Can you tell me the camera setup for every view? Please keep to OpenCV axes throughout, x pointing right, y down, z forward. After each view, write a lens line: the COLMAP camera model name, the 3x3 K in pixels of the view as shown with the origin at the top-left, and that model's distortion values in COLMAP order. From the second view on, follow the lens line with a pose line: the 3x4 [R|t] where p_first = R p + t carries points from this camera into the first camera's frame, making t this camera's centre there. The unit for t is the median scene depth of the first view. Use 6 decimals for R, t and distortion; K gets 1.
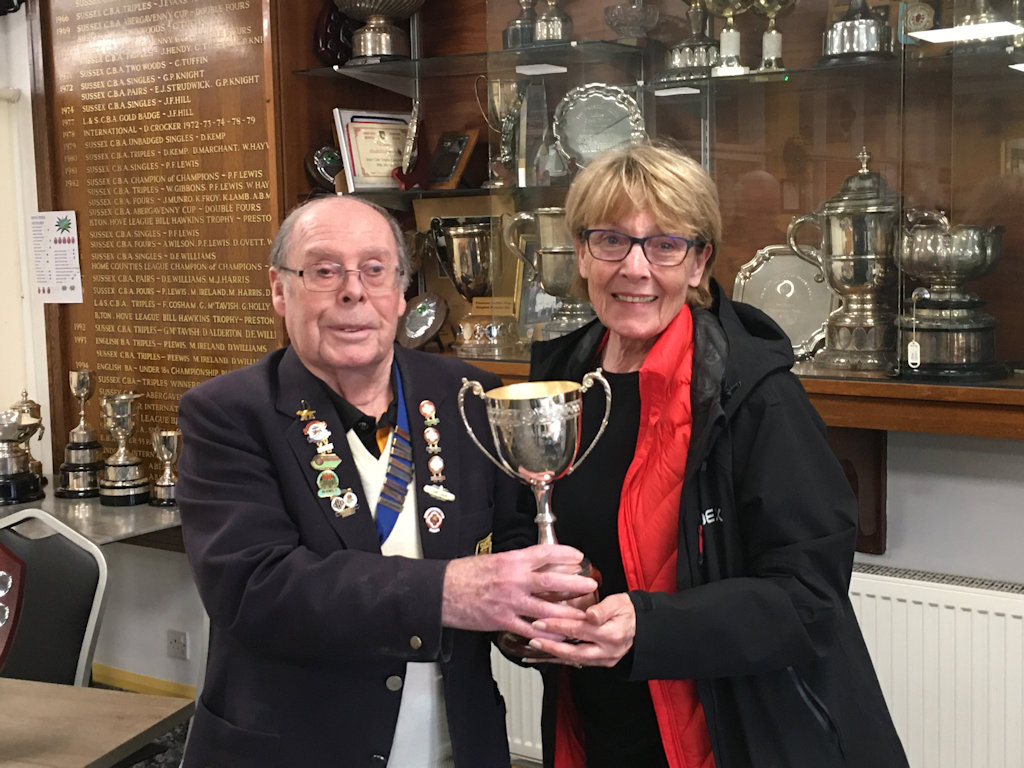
lens RADIAL K [[1344.1, 0, 521.4], [0, 1344.1, 359.0], [0, 0, 1]] dist [0.056323, 0.000000]
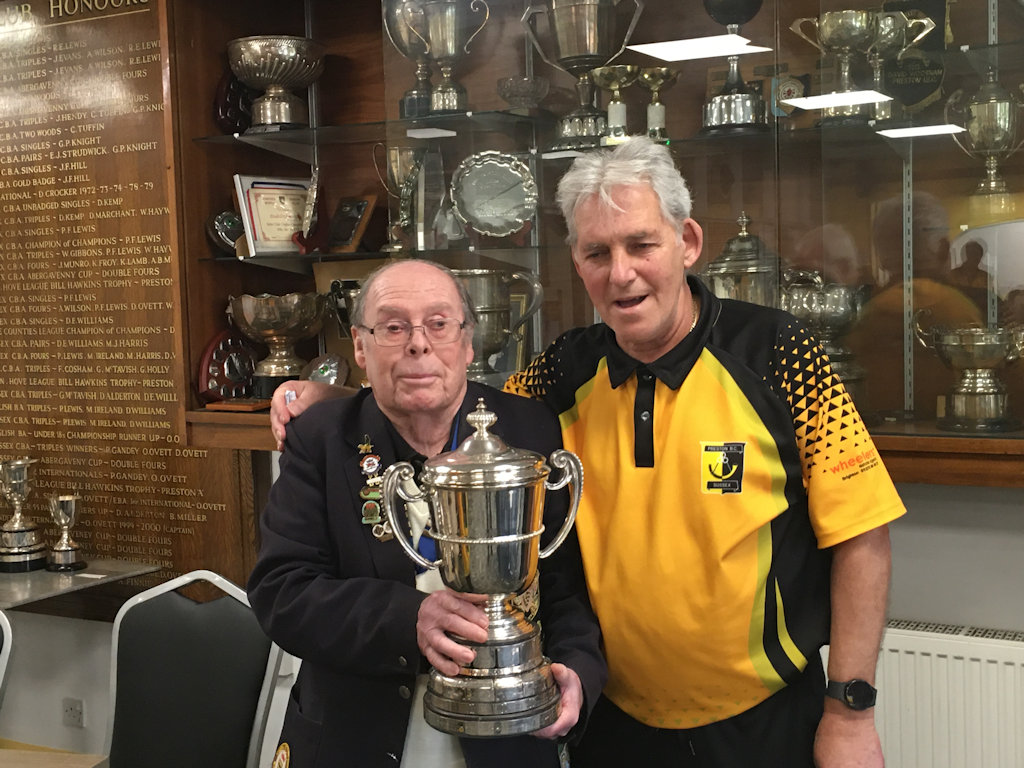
lens RADIAL K [[1344.1, 0, 525.0], [0, 1344.1, 368.0], [0, 0, 1]] dist [0.056323, 0.000000]
pose [[0.996263, -0.013428, 0.085323, -0.008336], [0.016724, 0.999137, -0.038032, 0.003279], [-0.084739, 0.039317, 0.995627, -0.031866]]
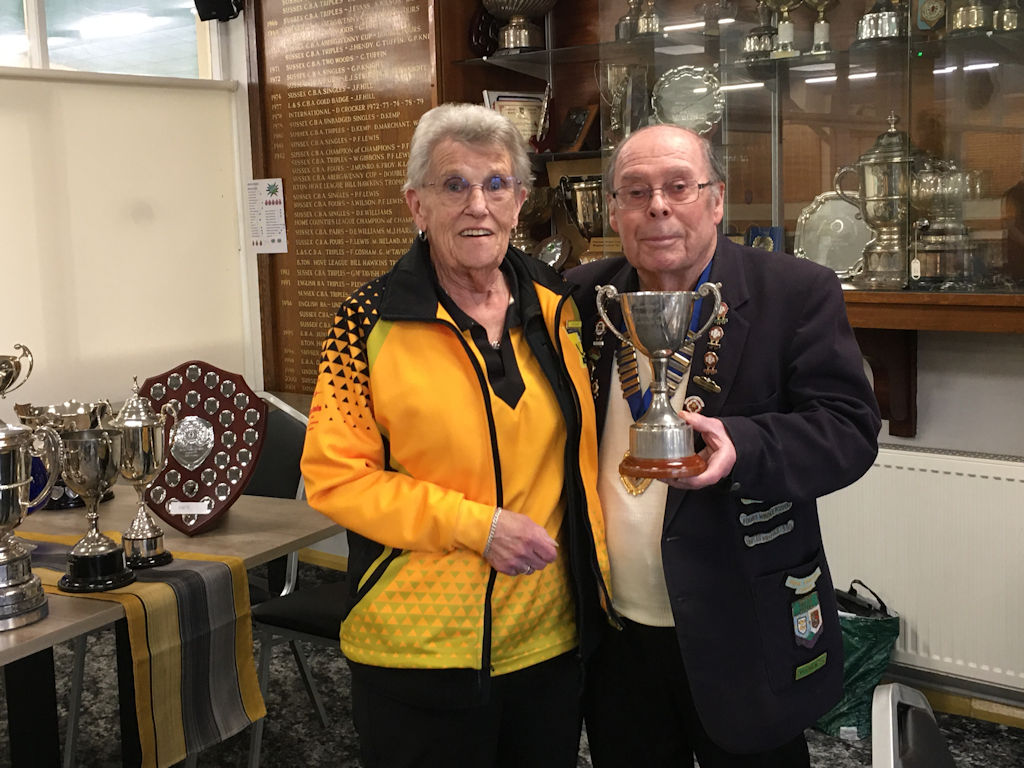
lens RADIAL K [[1344.1, 0, 515.7], [0, 1344.1, 356.7], [0, 0, 1]] dist [0.056323, 0.000000]
pose [[0.991555, 0.004405, -0.129612, 0.054816], [-0.002752, 0.999913, 0.012927, 0.046857], [0.129658, -0.012461, 0.991480, -0.248823]]
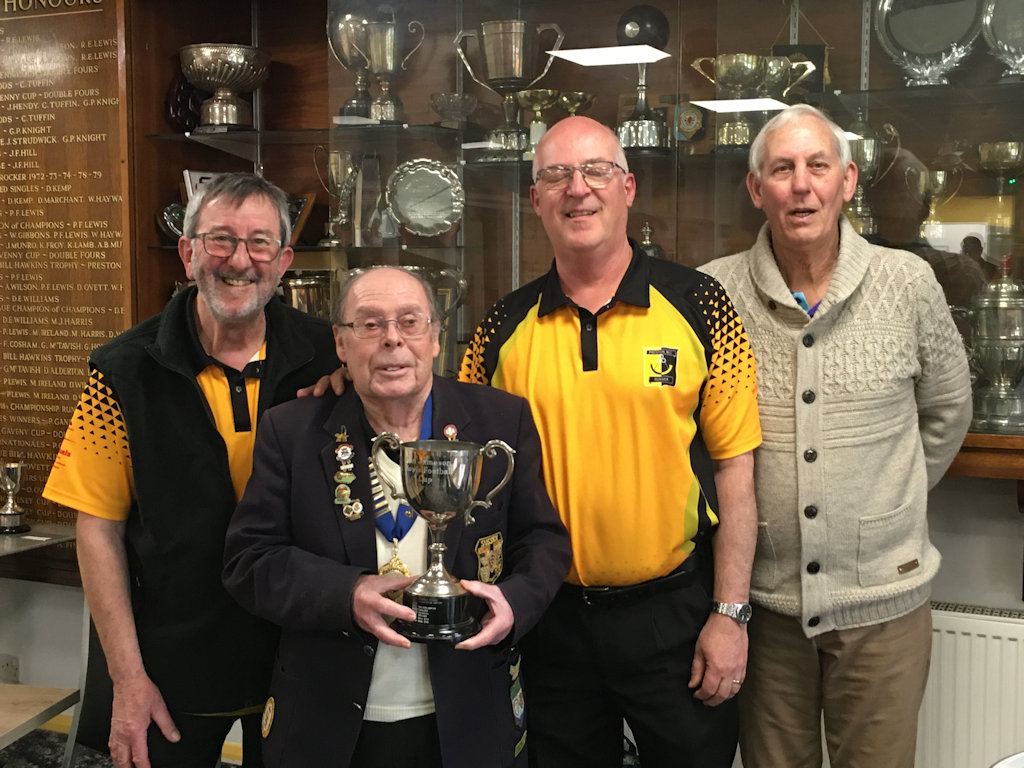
lens RADIAL K [[1344.1, 0, 525.8], [0, 1344.1, 366.3], [0, 0, 1]] dist [0.056323, 0.000000]
pose [[0.987856, 0.011469, 0.154951, -0.030591], [-0.007293, 0.999595, -0.027494, 0.004083], [-0.155204, 0.026030, 0.987539, -0.134173]]
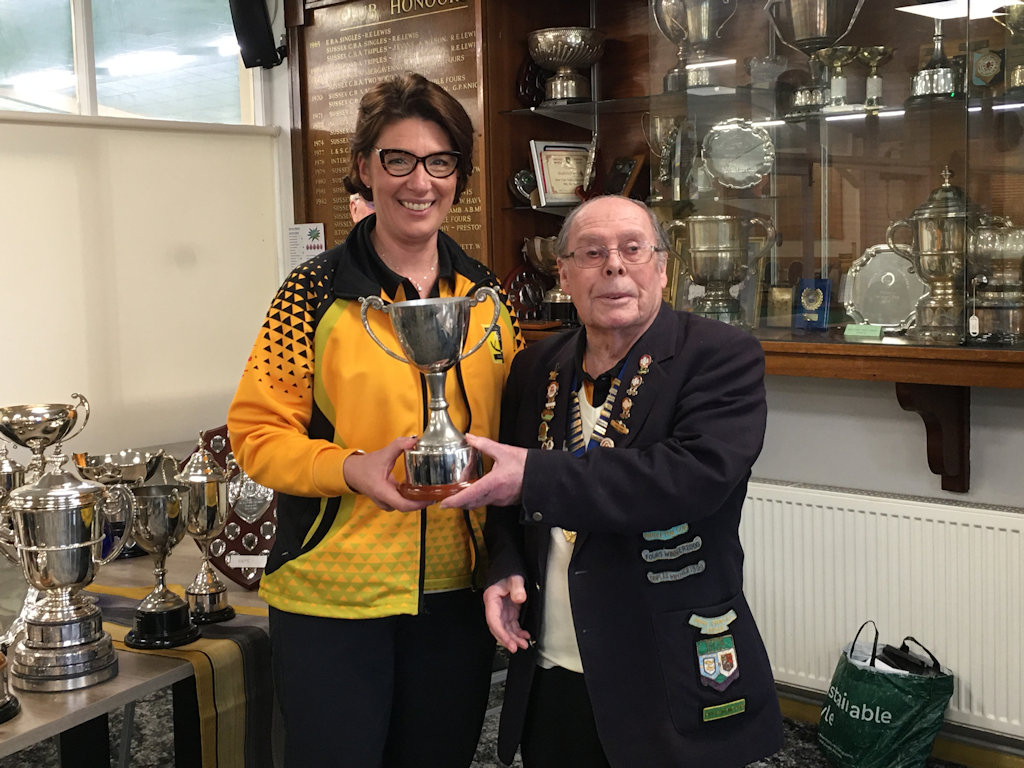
lens RADIAL K [[1344.1, 0, 506.4], [0, 1344.1, 355.1], [0, 0, 1]] dist [0.056323, 0.000000]
pose [[0.989149, 0.008079, -0.146693, 0.026158], [-0.010023, 0.999871, -0.012523, 0.032665], [0.146573, 0.013858, 0.989103, -0.253924]]
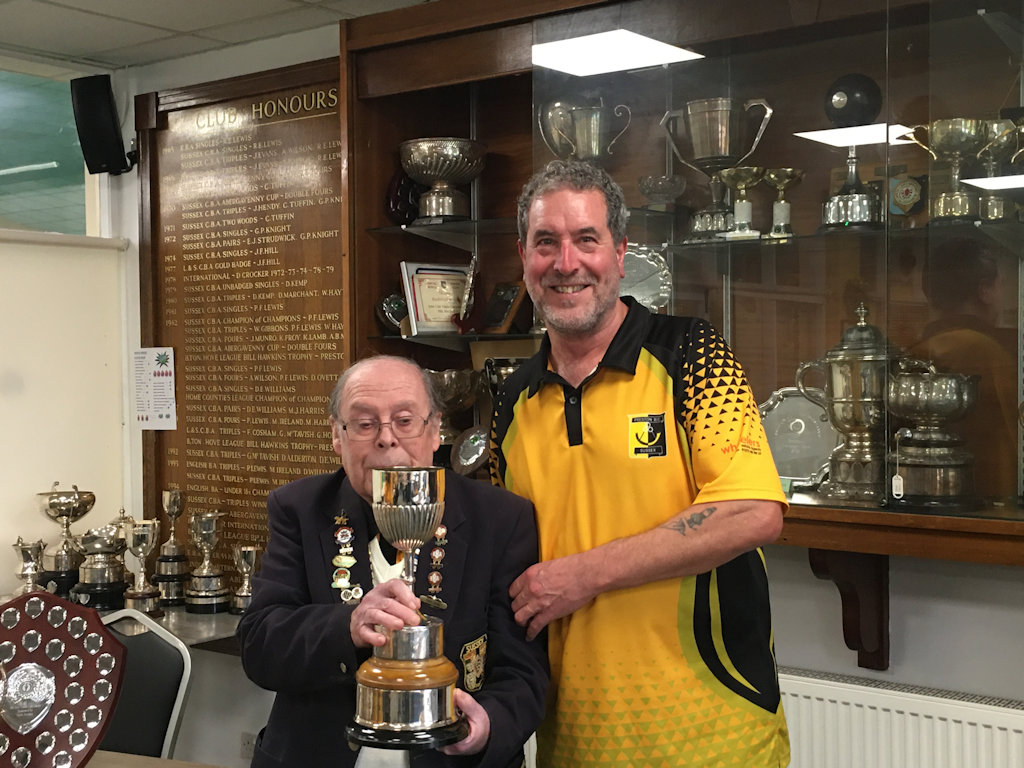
lens RADIAL K [[1344.1, 0, 518.9], [0, 1344.1, 387.4], [0, 0, 1]] dist [0.056323, 0.000000]
pose [[0.998002, 0.012905, -0.061844, 0.030268], [-0.017594, 0.996961, -0.075886, 0.003665], [0.060677, 0.076822, 0.995197, -0.109840]]
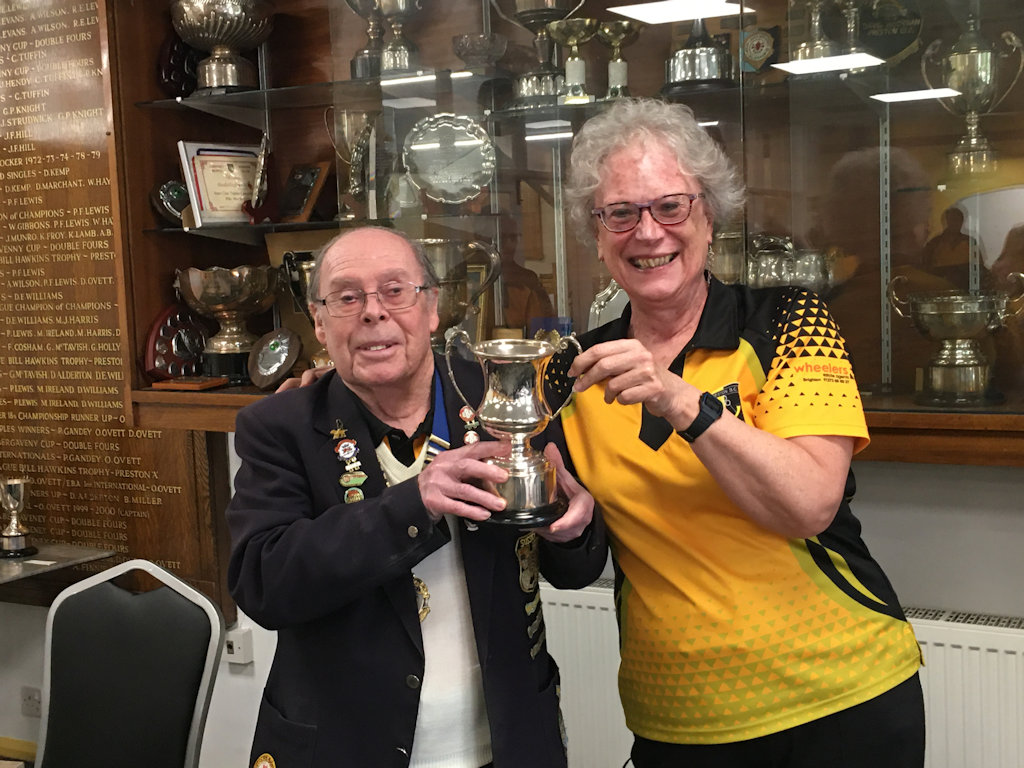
lens RADIAL K [[1344.1, 0, 518.2], [0, 1344.1, 373.8], [0, 0, 1]] dist [0.056323, 0.000000]
pose [[0.996502, -0.024413, 0.079924, 0.022253], [0.025568, 0.999583, -0.013452, 0.000925], [-0.079563, 0.015449, 0.996710, 0.012502]]
